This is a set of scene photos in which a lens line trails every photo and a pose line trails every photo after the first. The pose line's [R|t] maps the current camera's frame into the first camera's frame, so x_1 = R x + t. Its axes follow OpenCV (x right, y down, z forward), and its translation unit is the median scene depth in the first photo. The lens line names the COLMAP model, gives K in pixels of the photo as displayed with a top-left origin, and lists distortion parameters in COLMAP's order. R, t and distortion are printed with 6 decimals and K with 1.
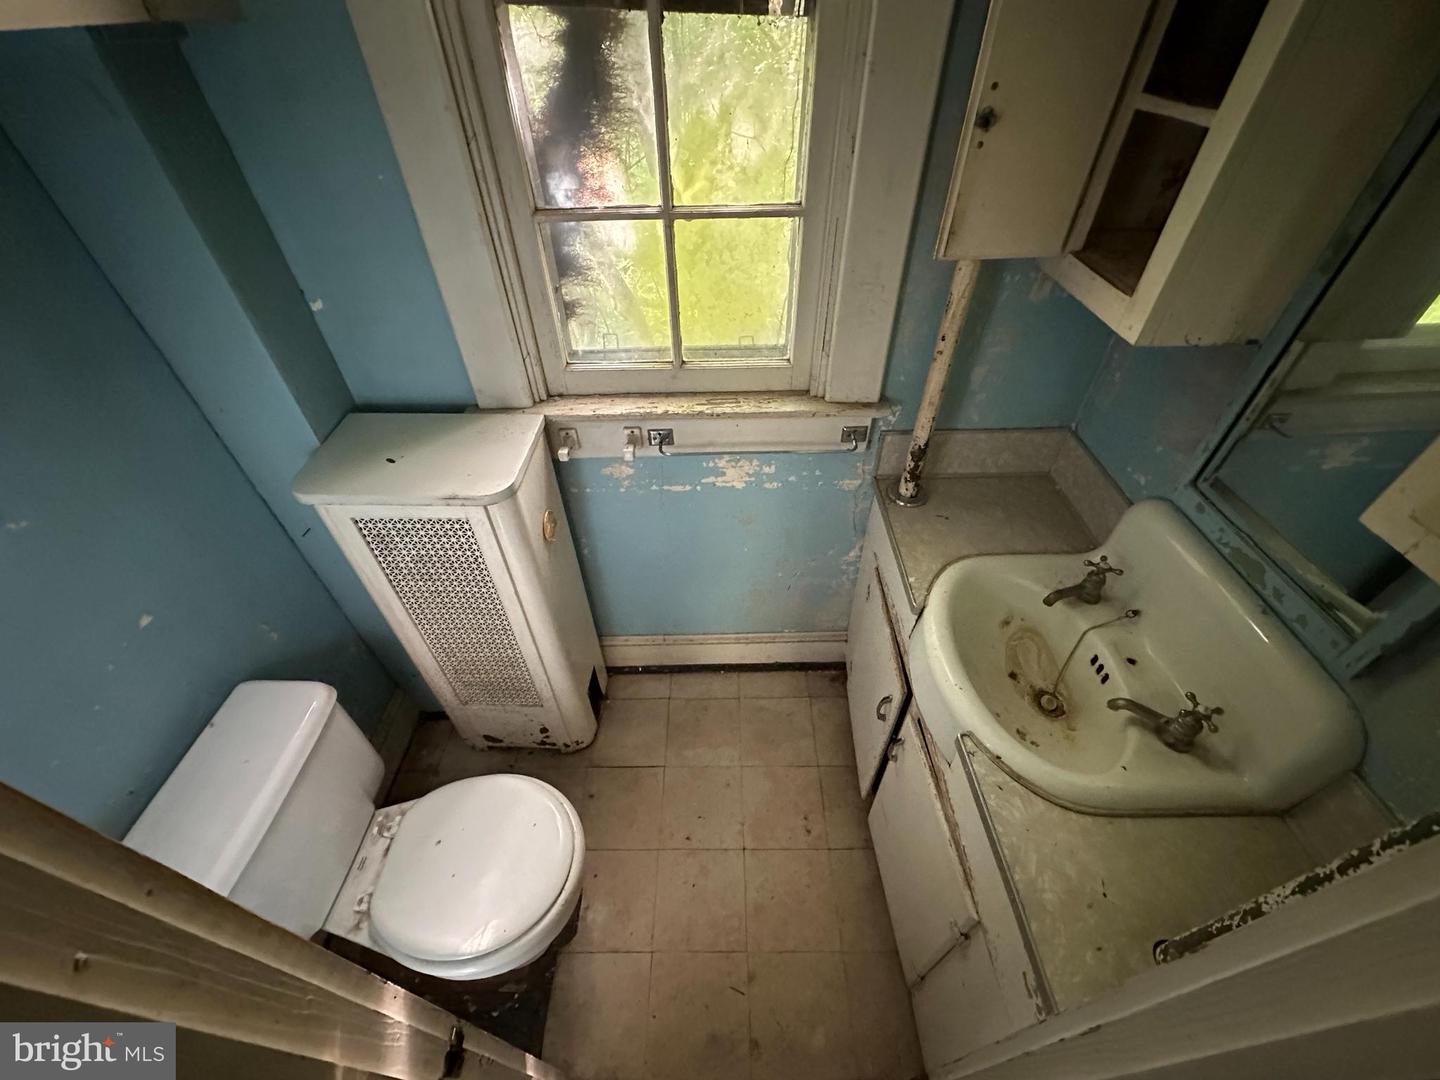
lens RADIAL K [[573.0, 0, 721.5], [0, 573.0, 539.3], [0, 0, 1]] dist [-0.004740, 0.000578]
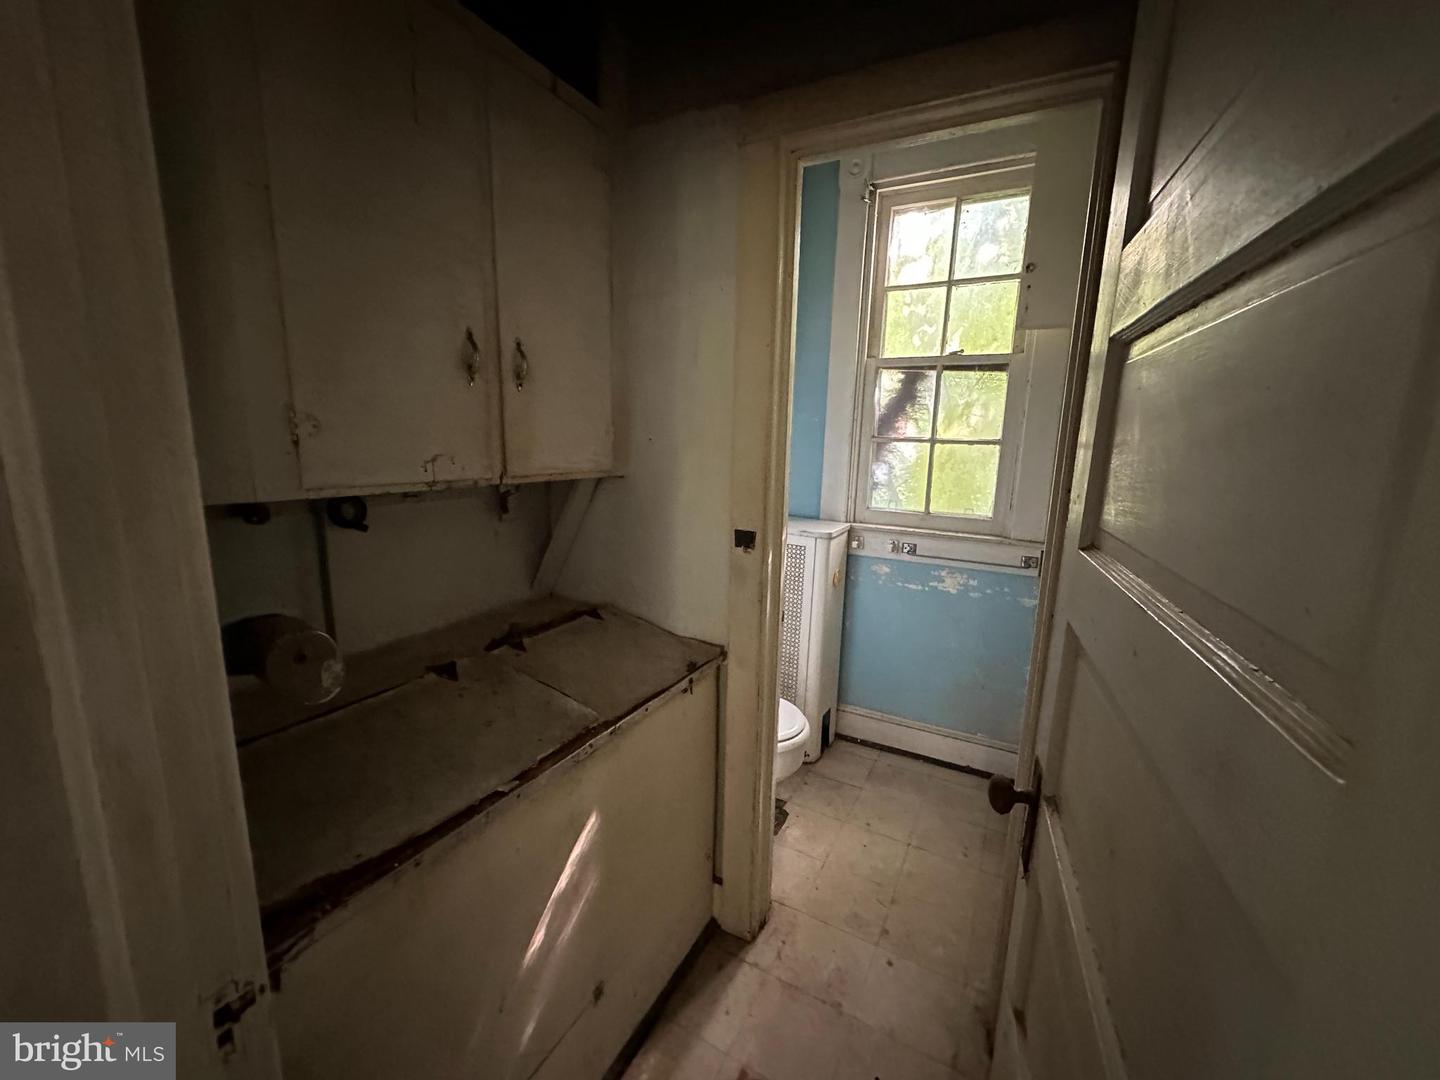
lens RADIAL K [[573.0, 0, 719.6], [0, 573.0, 542.4], [0, 0, 1]] dist [-0.004740, 0.000578]
pose [[0.873251, 0.122029, -0.471744, 0.223840], [-0.355433, 0.821772, -0.445373, 0.828491], [0.333317, 0.556596, 0.760987, -0.587400]]
